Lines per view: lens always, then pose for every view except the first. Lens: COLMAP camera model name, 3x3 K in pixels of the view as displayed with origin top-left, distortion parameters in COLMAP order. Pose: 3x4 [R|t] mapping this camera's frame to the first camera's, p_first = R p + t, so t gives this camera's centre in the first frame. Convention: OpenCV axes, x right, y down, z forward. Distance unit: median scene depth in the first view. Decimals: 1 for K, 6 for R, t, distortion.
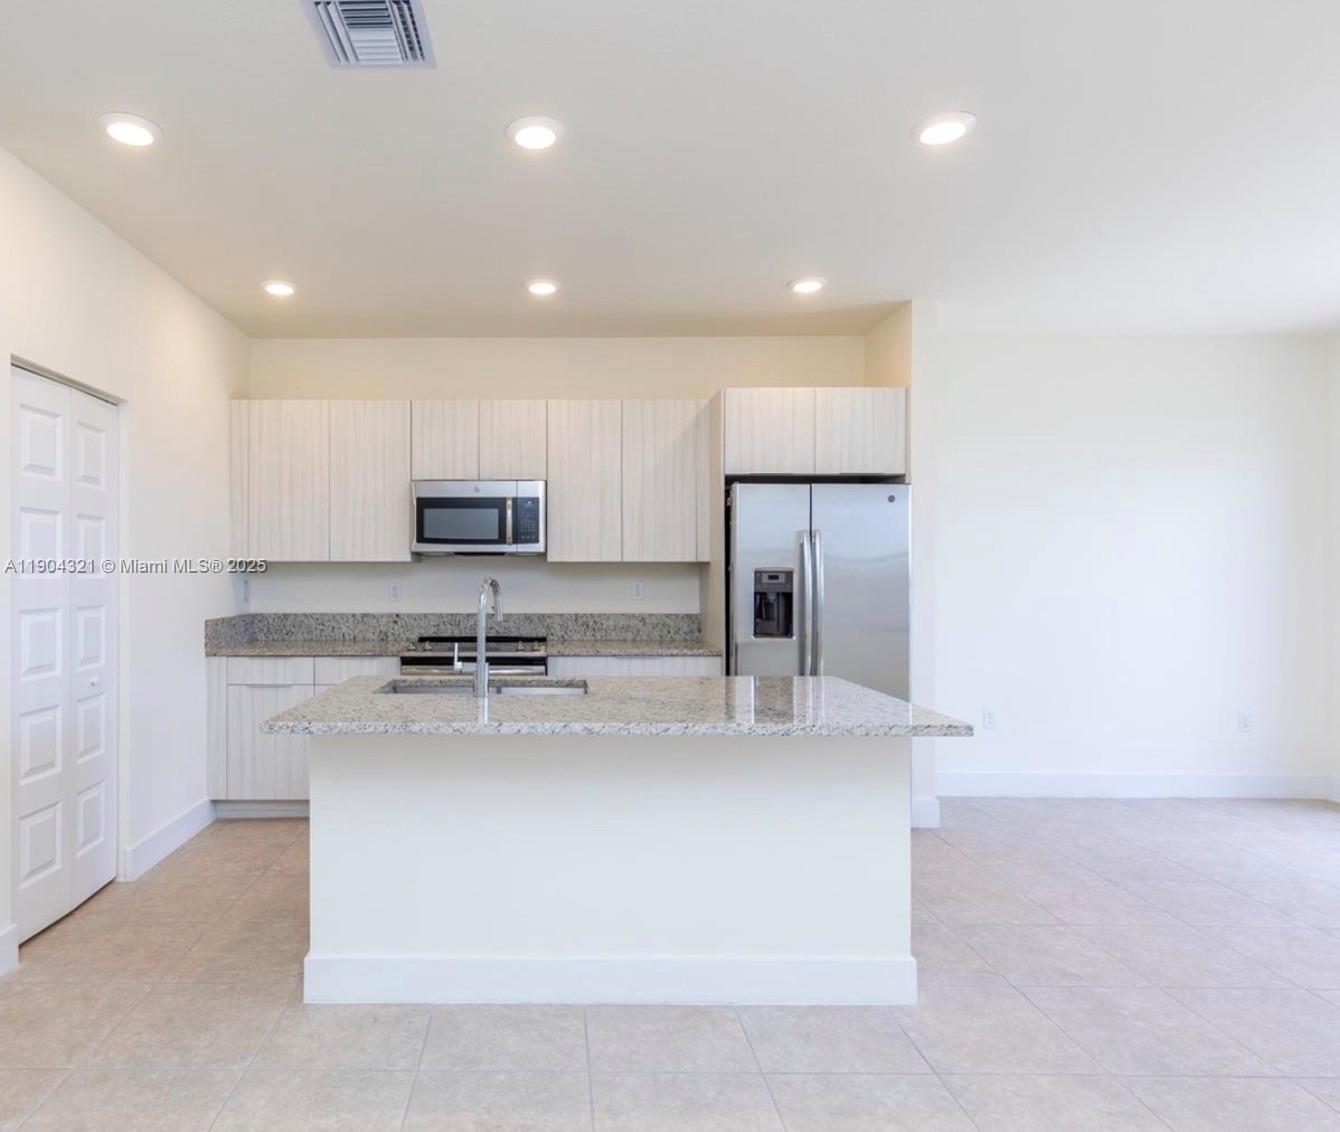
lens RADIAL K [[821.0, 0, 544.9], [0, 821.0, 569.8], [0, 0, 1]] dist [0.005935, 0.001618]
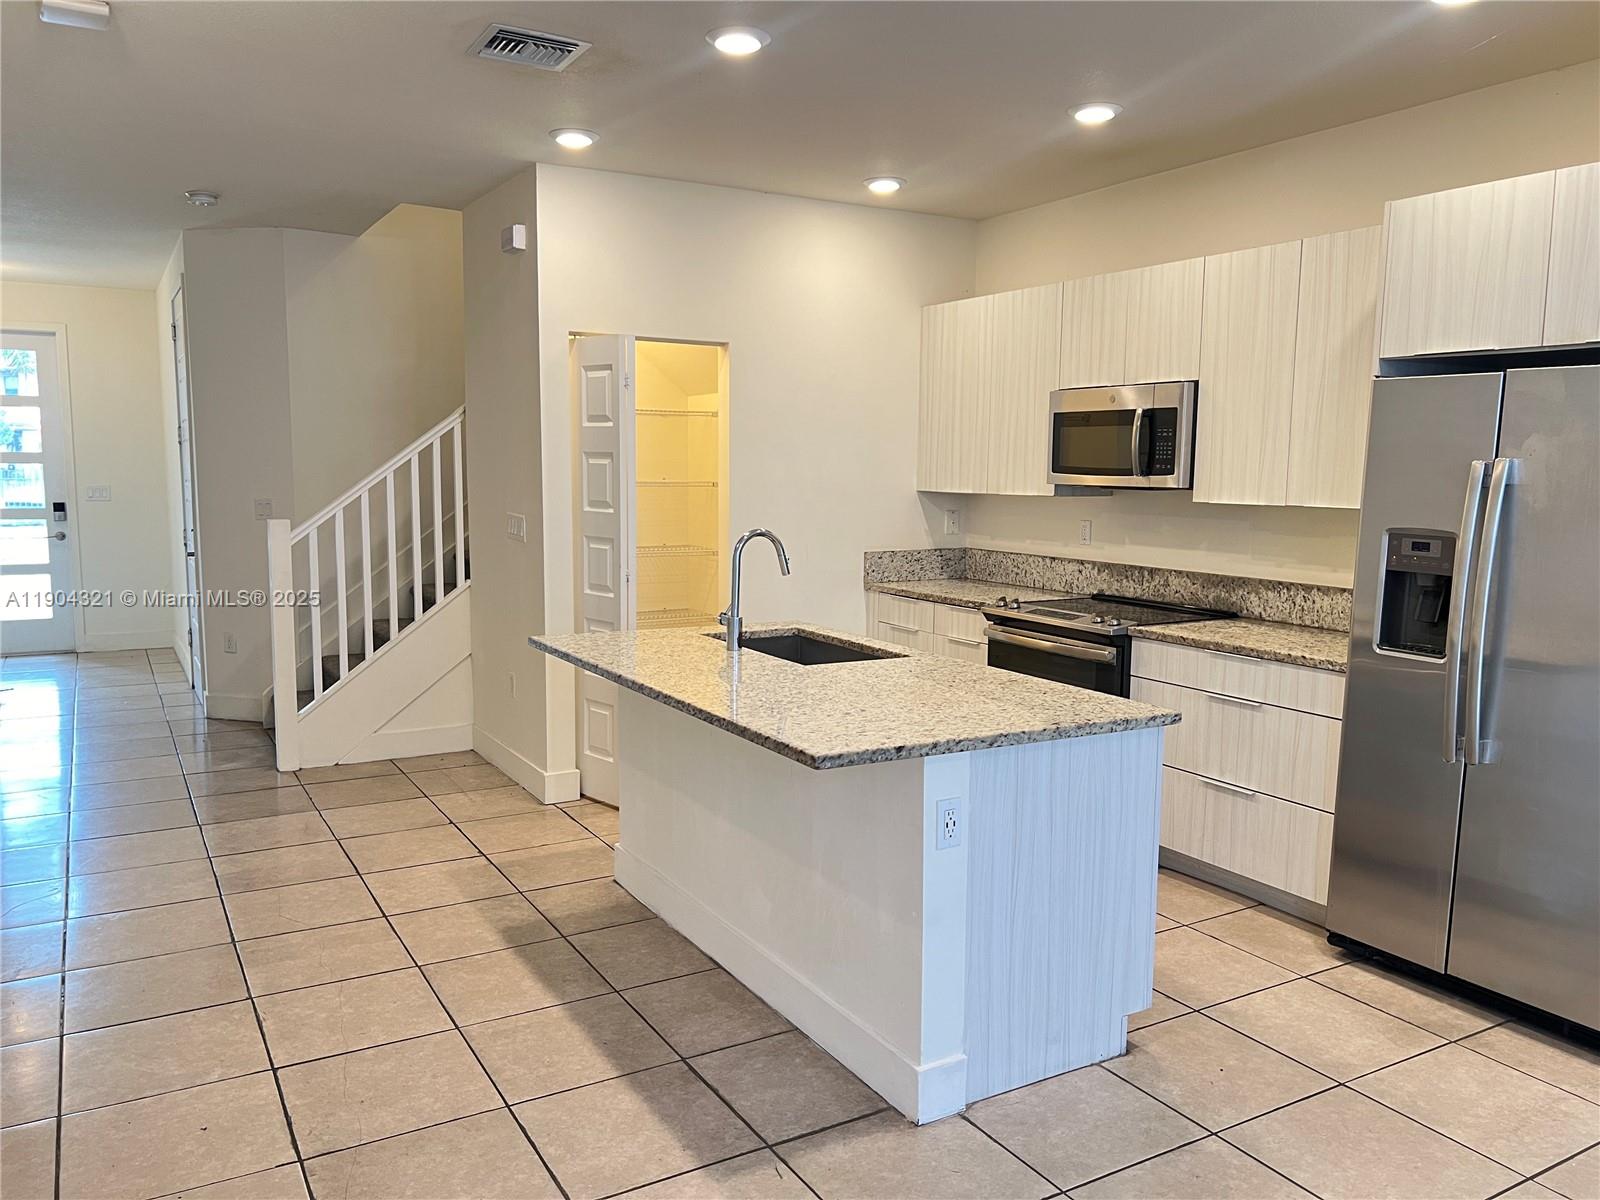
lens RADIAL K [[1201.4, 0, 793.4], [0, 1201.4, 607.8], [0, 0, 1]] dist [0.062844, -0.063314]
pose [[0.508065, 0.110826, -0.854159, 0.707929], [-0.008686, 0.992296, 0.123582, -0.043785], [0.861275, -0.055368, 0.505114, 0.202202]]
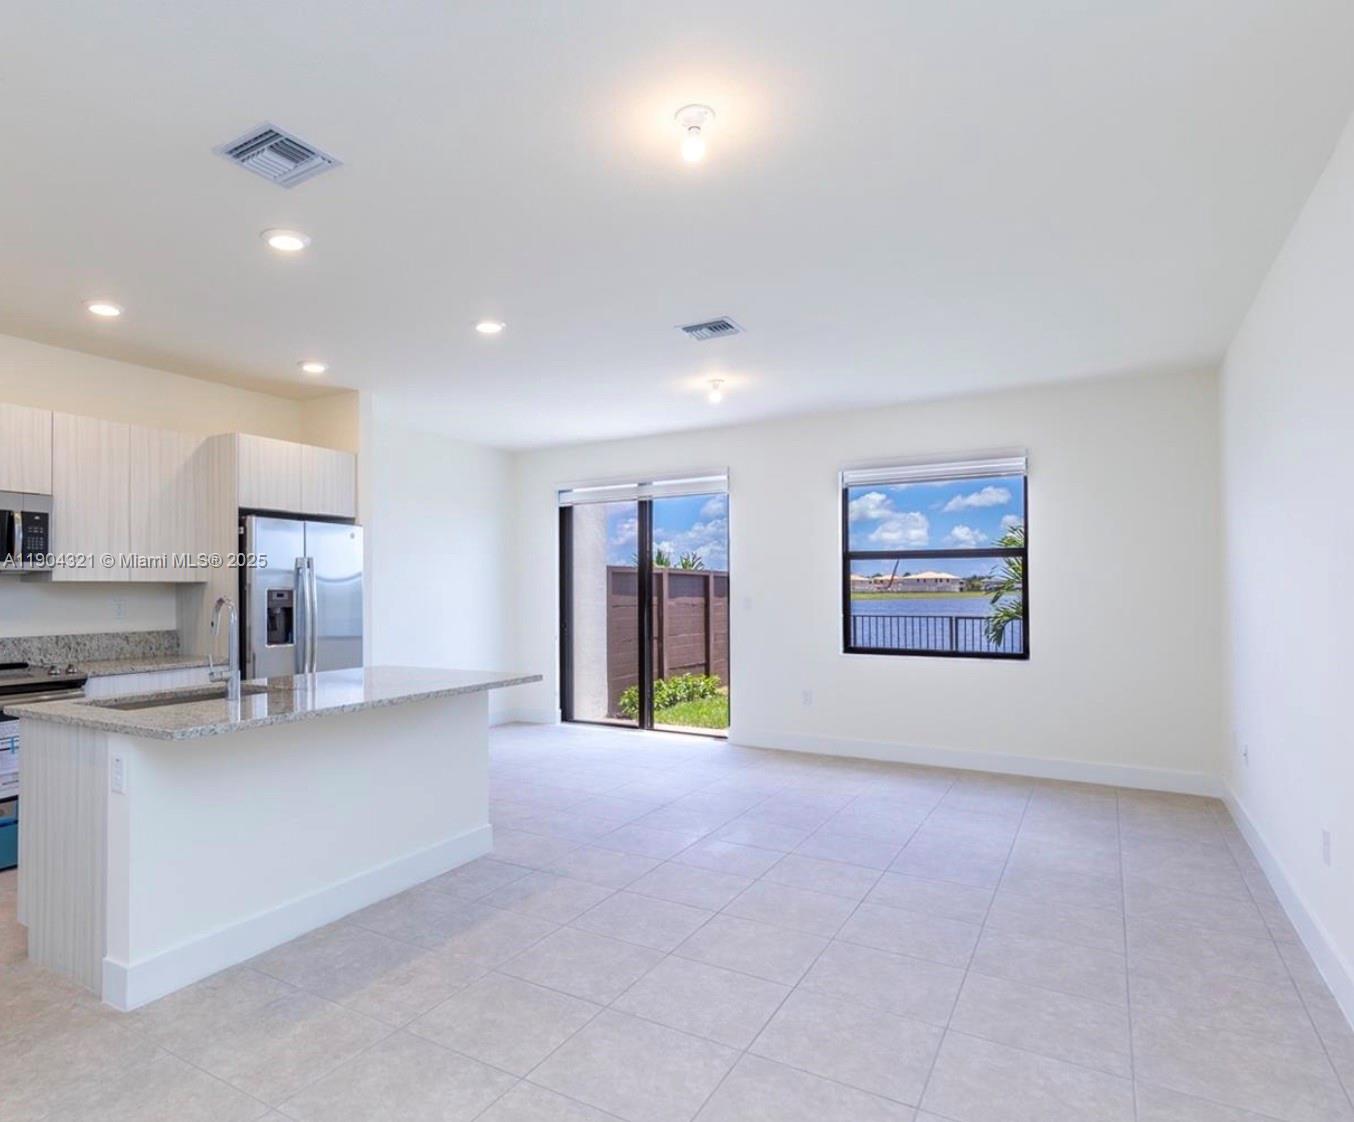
lens RADIAL K [[817.2, 0, 553.4], [0, 817.2, 576.4], [0, 0, 1]] dist [0.012066, -0.004453]
pose [[0.550104, 0.010760, 0.835027, -0.474382], [0.001401, 0.999904, -0.013808, -0.001350], [-0.835095, 0.008766, 0.550036, -0.007955]]
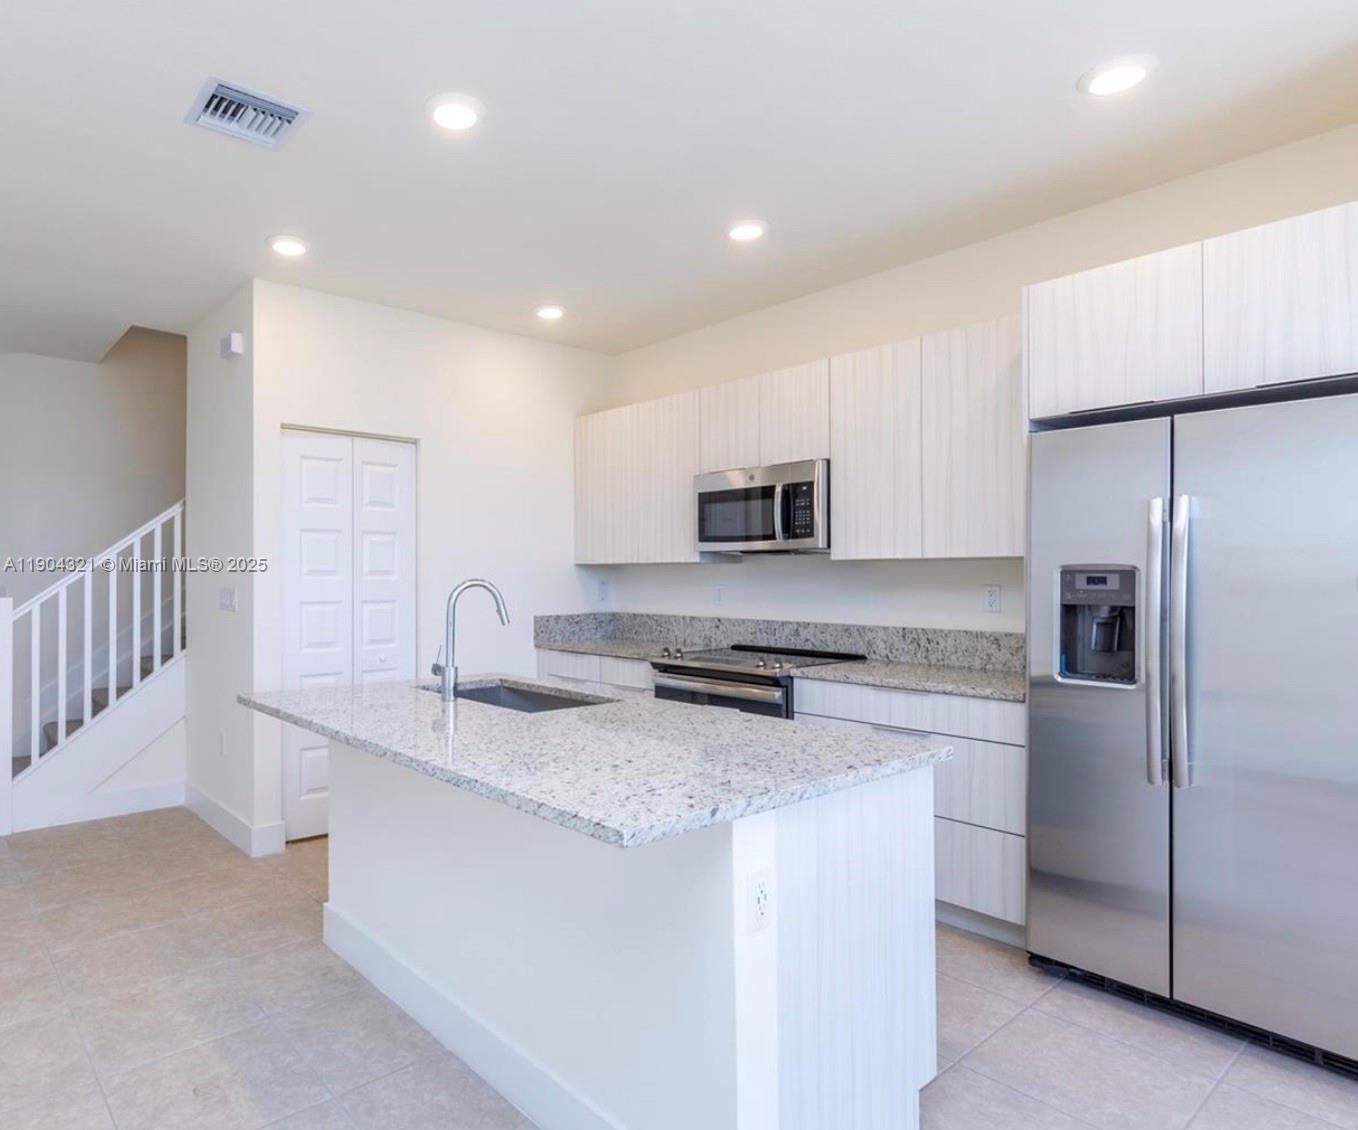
lens RADIAL K [[819.7, 0, 544.6], [0, 819.7, 566.8], [0, 0, 1]] dist [0.012066, -0.004453]
pose [[0.621199, -0.009624, -0.783594, 0.459930], [0.005327, 0.999953, -0.008059, 0.001724], [0.783635, 0.000832, 0.621221, 0.285595]]
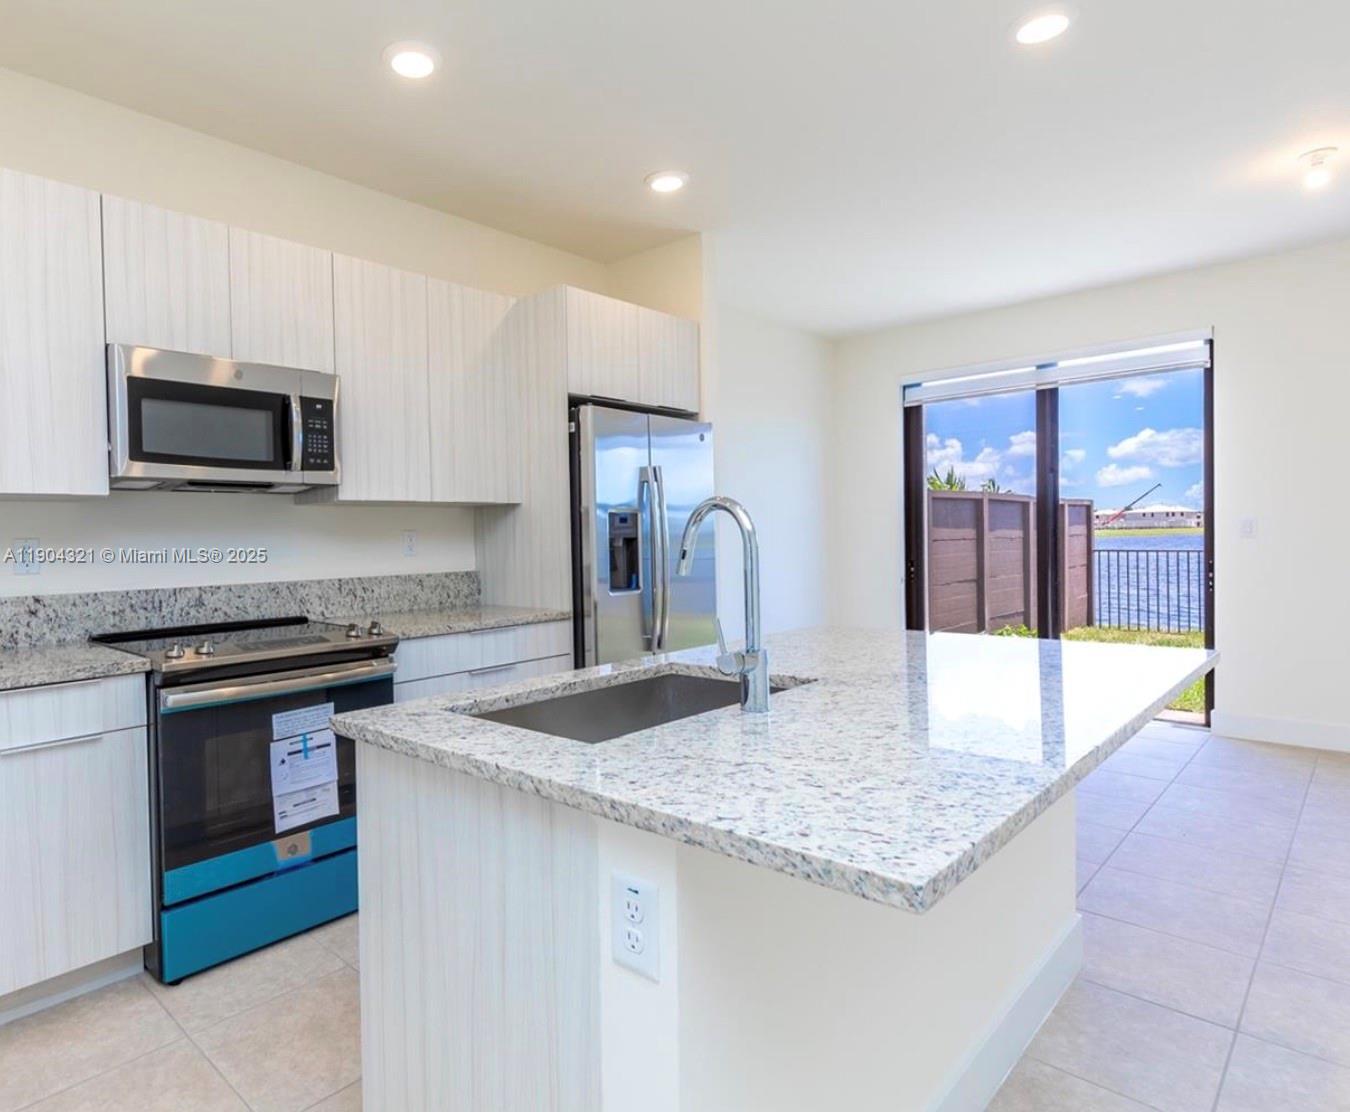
lens RADIAL K [[805.0, 0, 549.7], [0, 805.0, 549.3], [0, 0, 1]] dist [0.014009, -0.001798]
pose [[0.713374, -0.026493, 0.700283, -0.331879], [0.016734, 0.999644, 0.020772, 0.018942], [-0.700584, -0.003099, 0.713563, 0.423175]]
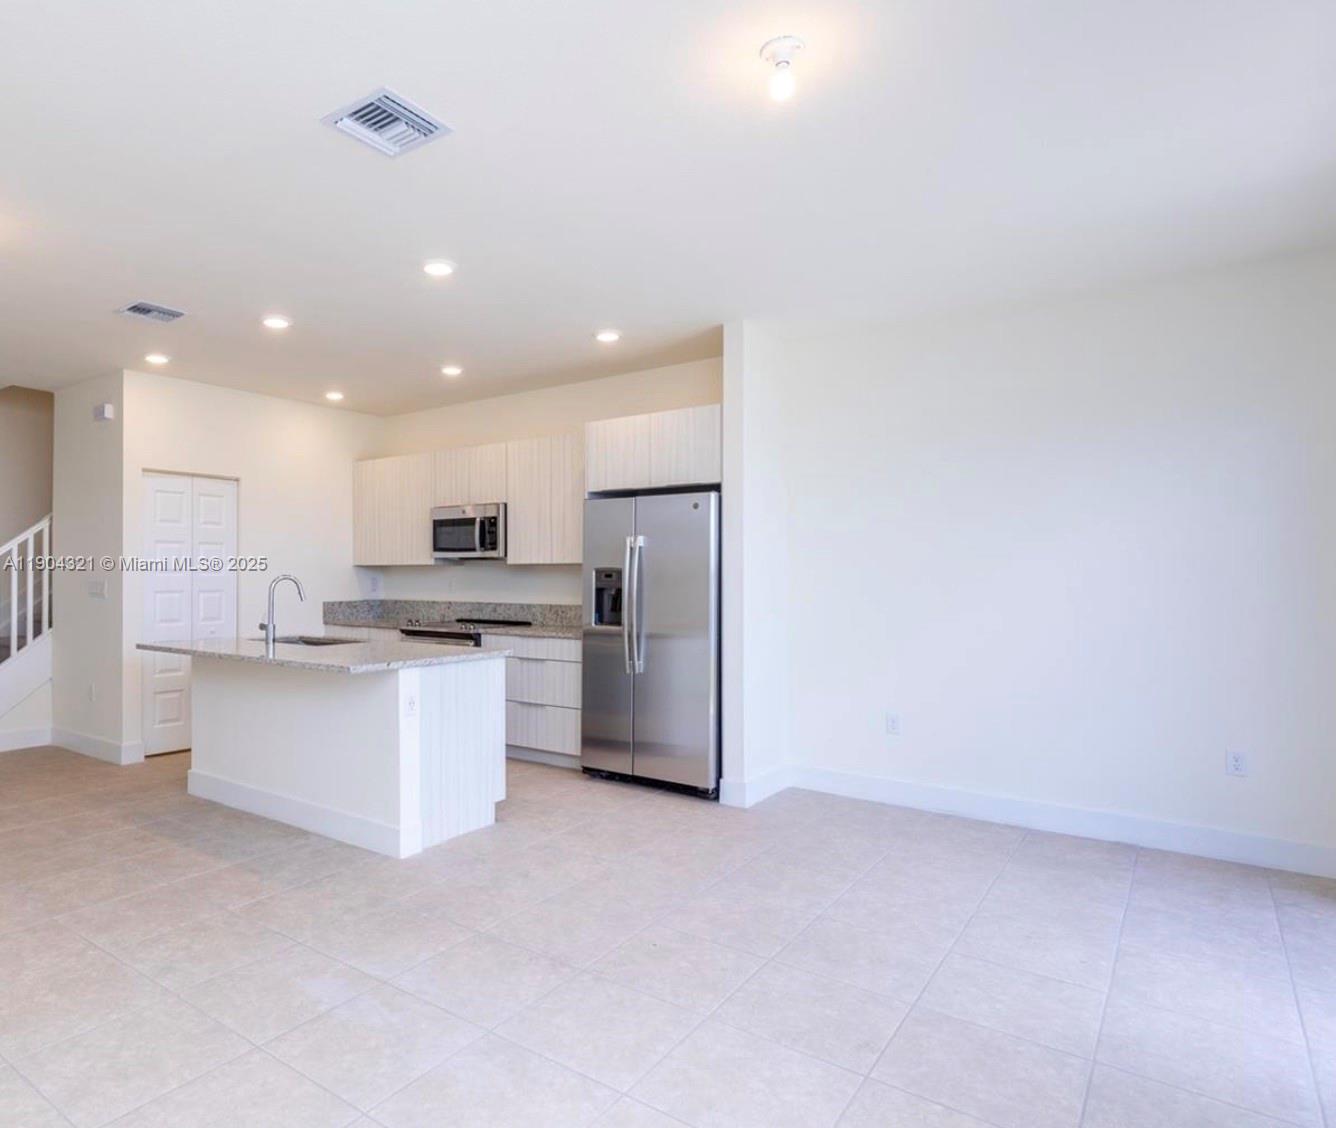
lens RADIAL K [[818.6, 0, 542.4], [0, 818.6, 565.2], [0, 0, 1]] dist [0.005935, 0.001618]
pose [[0.789745, -0.006805, -0.613397, 0.867750], [0.003133, 0.999970, -0.007060, 0.001526], [0.613427, 0.003654, 0.789743, -0.012398]]
